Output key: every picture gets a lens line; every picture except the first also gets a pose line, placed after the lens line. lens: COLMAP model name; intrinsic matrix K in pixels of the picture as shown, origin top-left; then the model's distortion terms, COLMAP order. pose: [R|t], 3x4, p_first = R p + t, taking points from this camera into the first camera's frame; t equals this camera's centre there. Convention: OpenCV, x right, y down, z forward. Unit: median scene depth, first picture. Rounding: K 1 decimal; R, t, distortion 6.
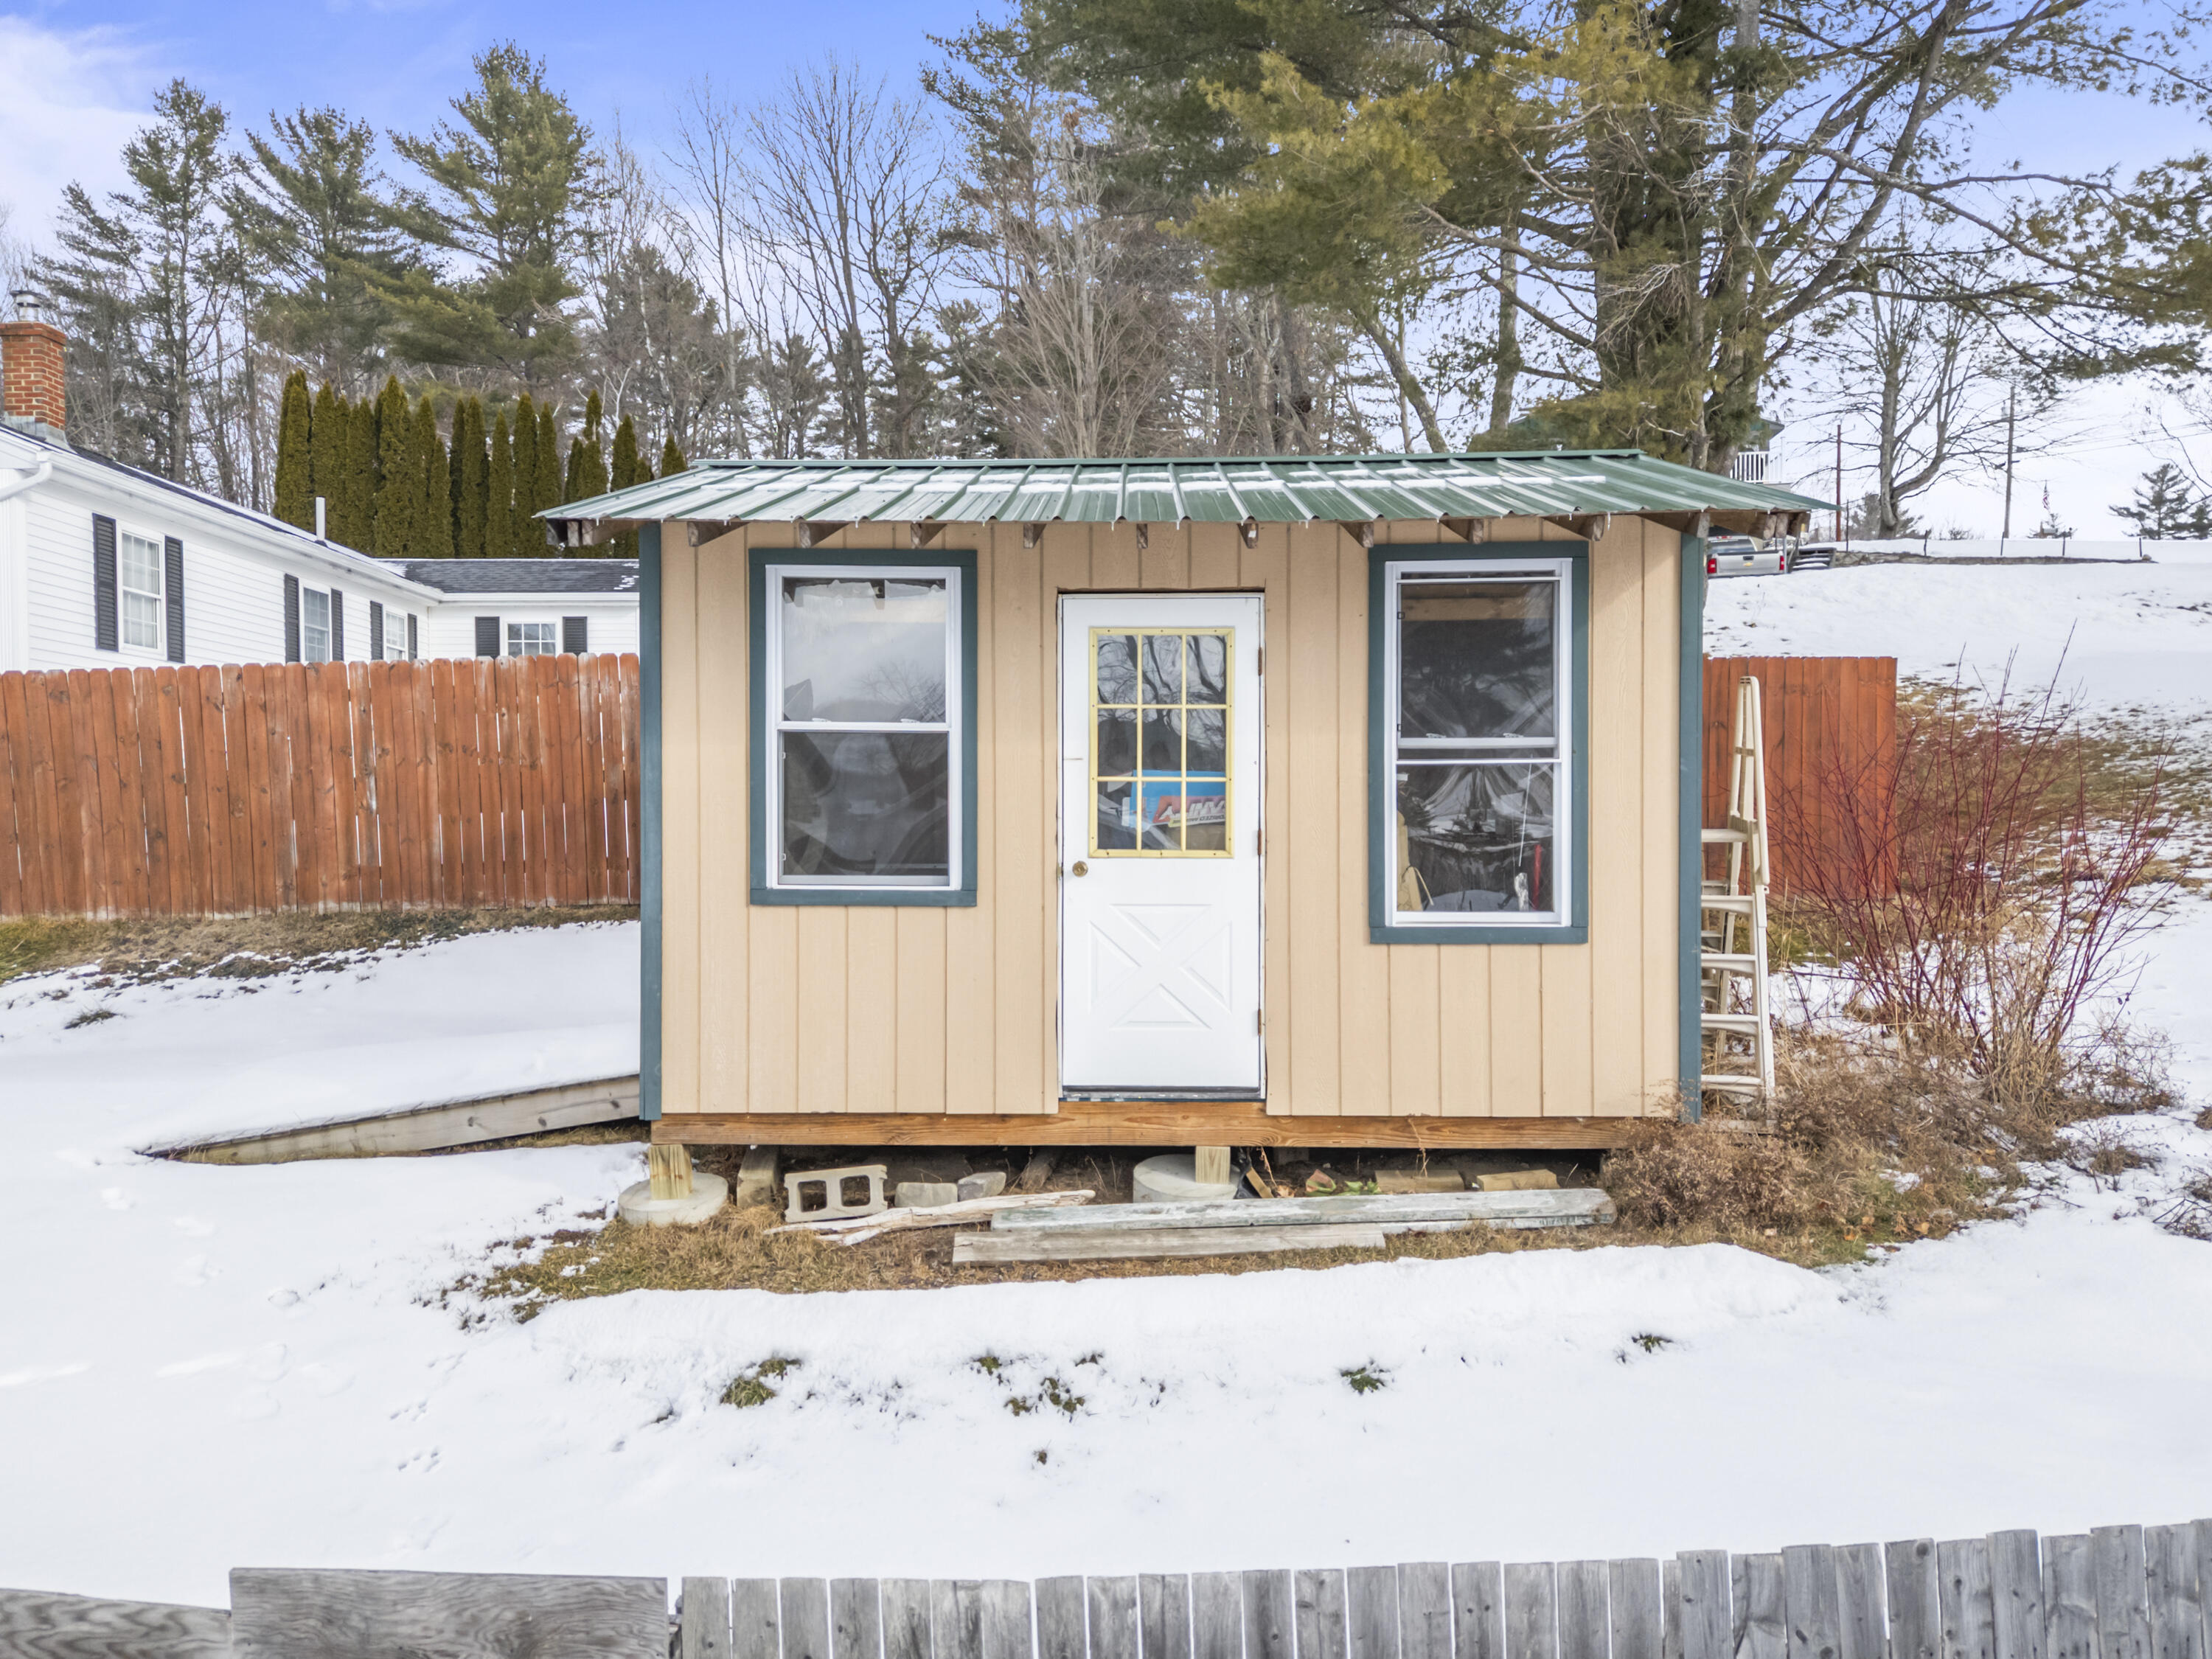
lens RADIAL K [[1587.6, 0, 1106.0], [0, 1587.6, 829.5], [0, 0, 1]] dist [0.104349, -0.095991]
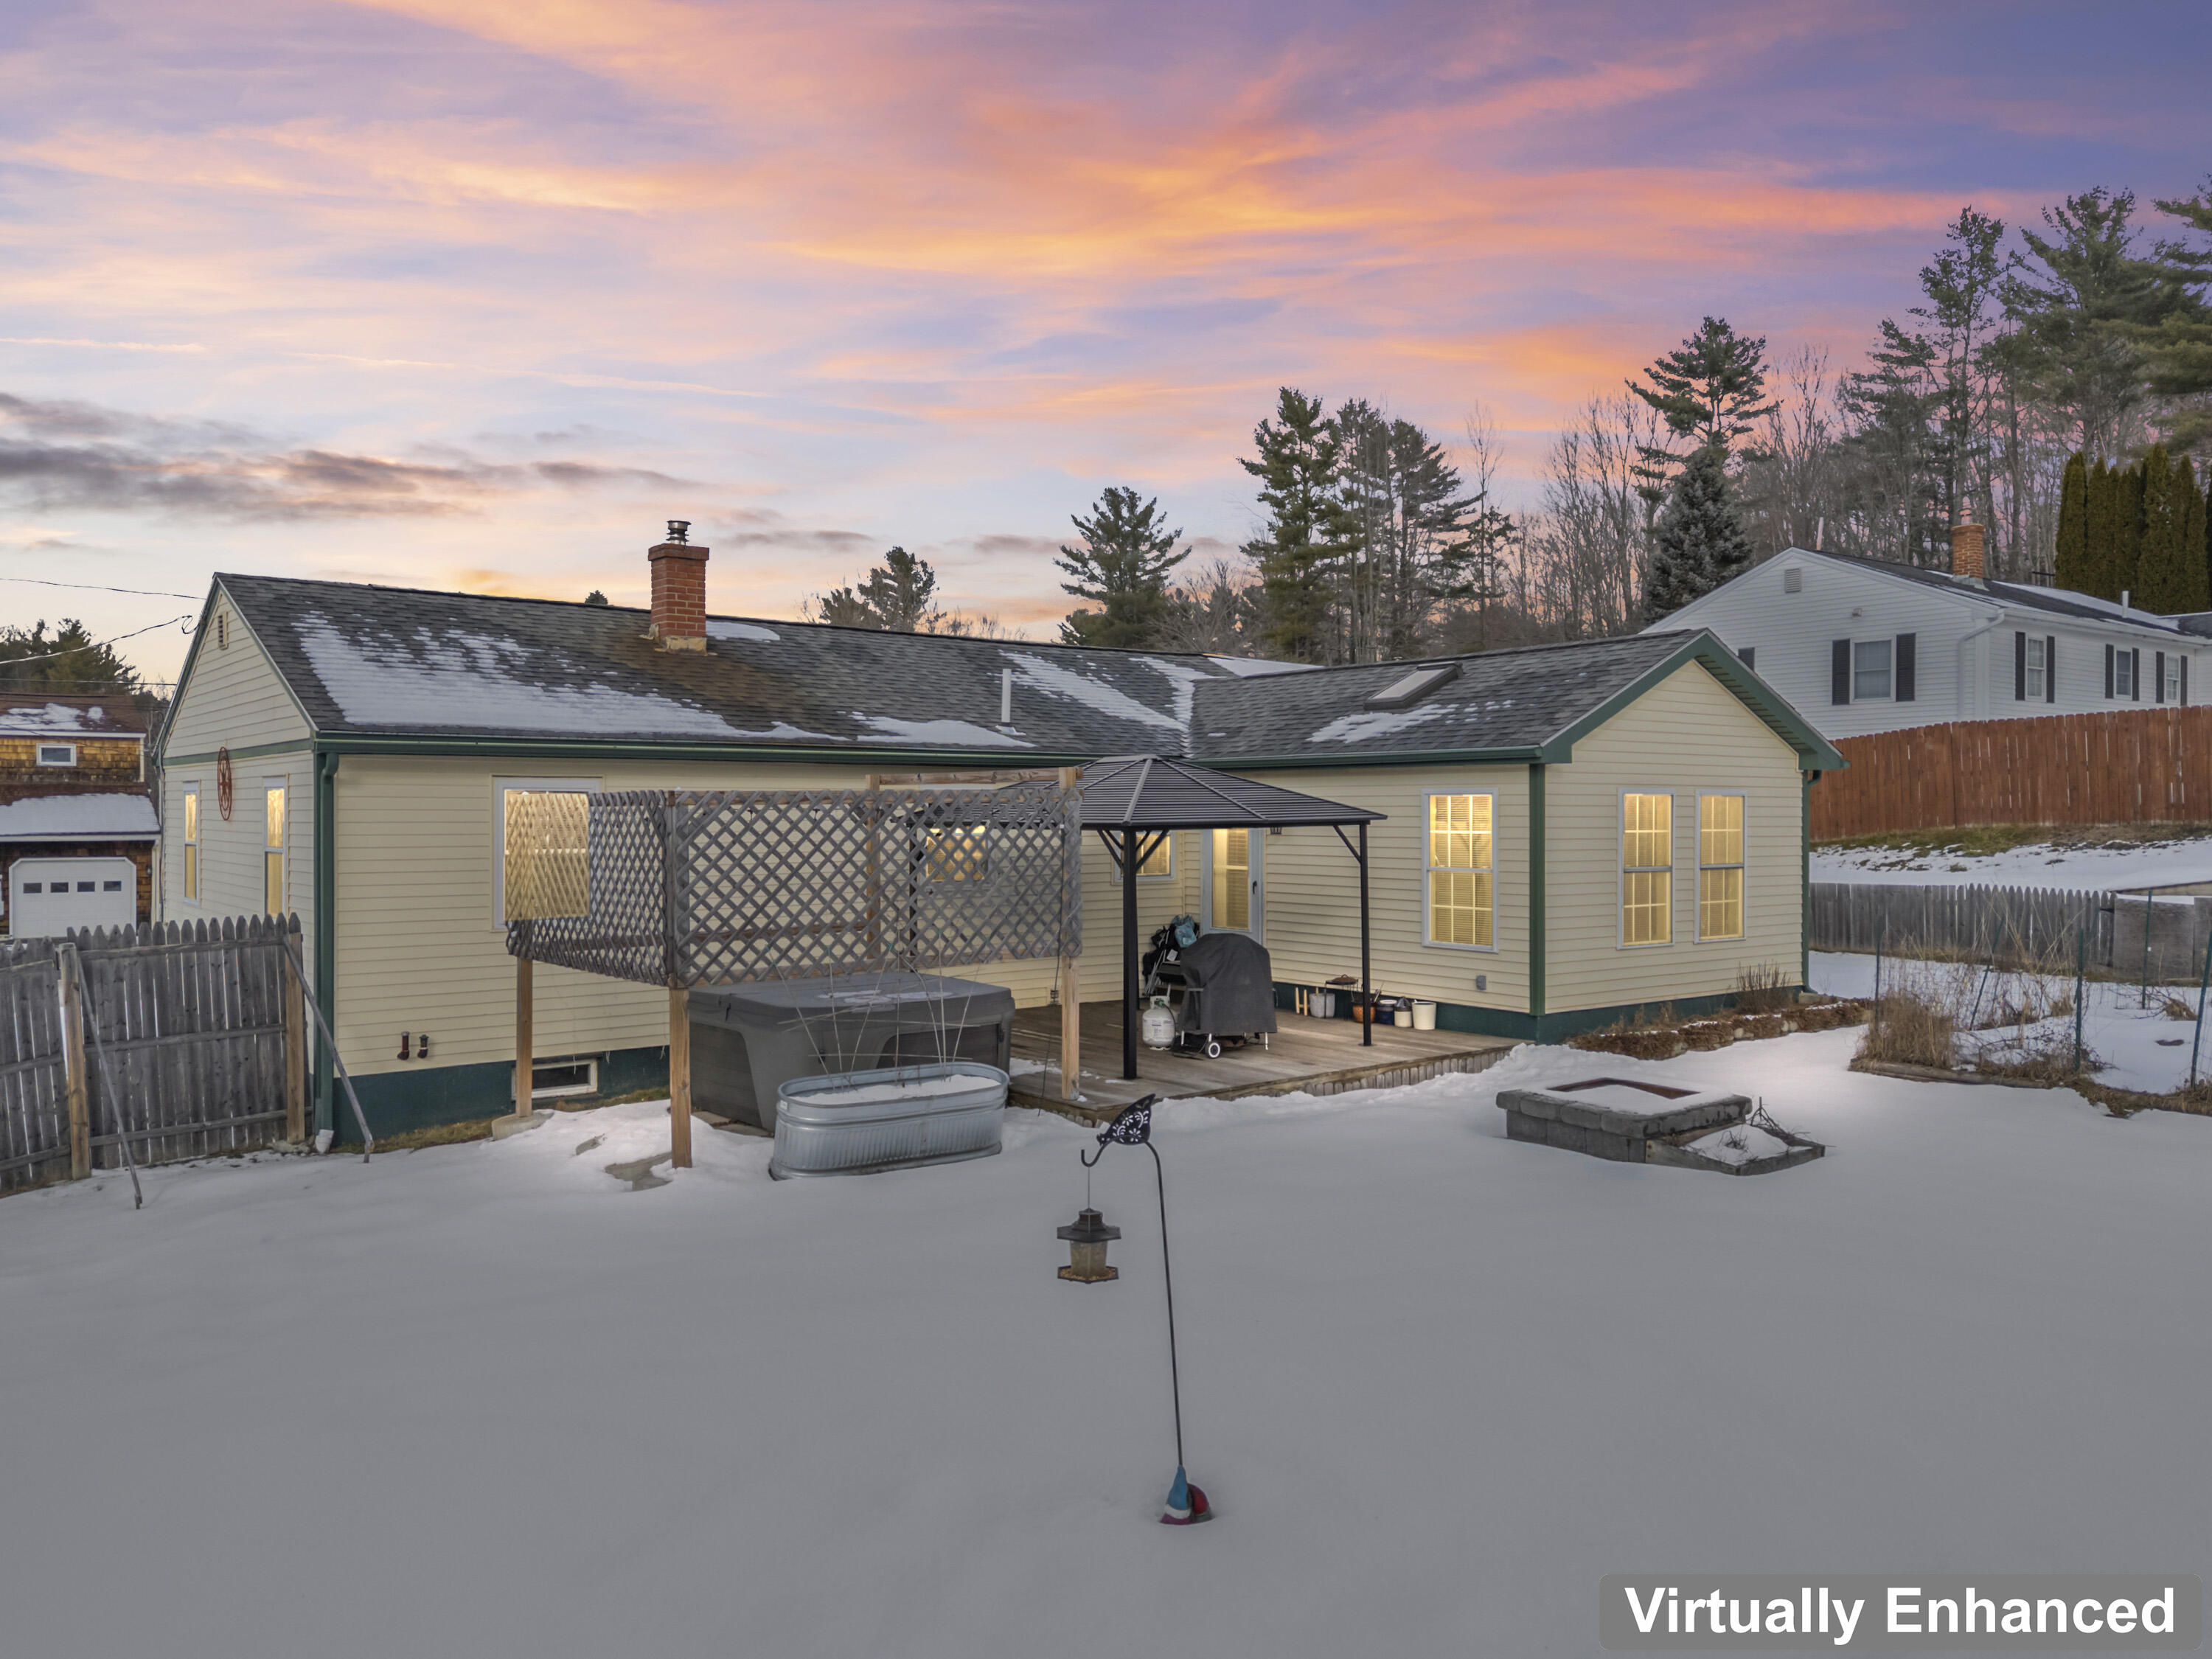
lens RADIAL K [[1587.6, 0, 1106.0], [0, 1587.6, 829.5], [0, 0, 1]] dist [0.104349, -0.095991]
pose [[0.567813, 0.017044, -0.822981, 0.092138], [-0.012399, 0.999849, 0.012152, 0.008810], [0.823064, 0.003304, 0.567939, -0.248837]]
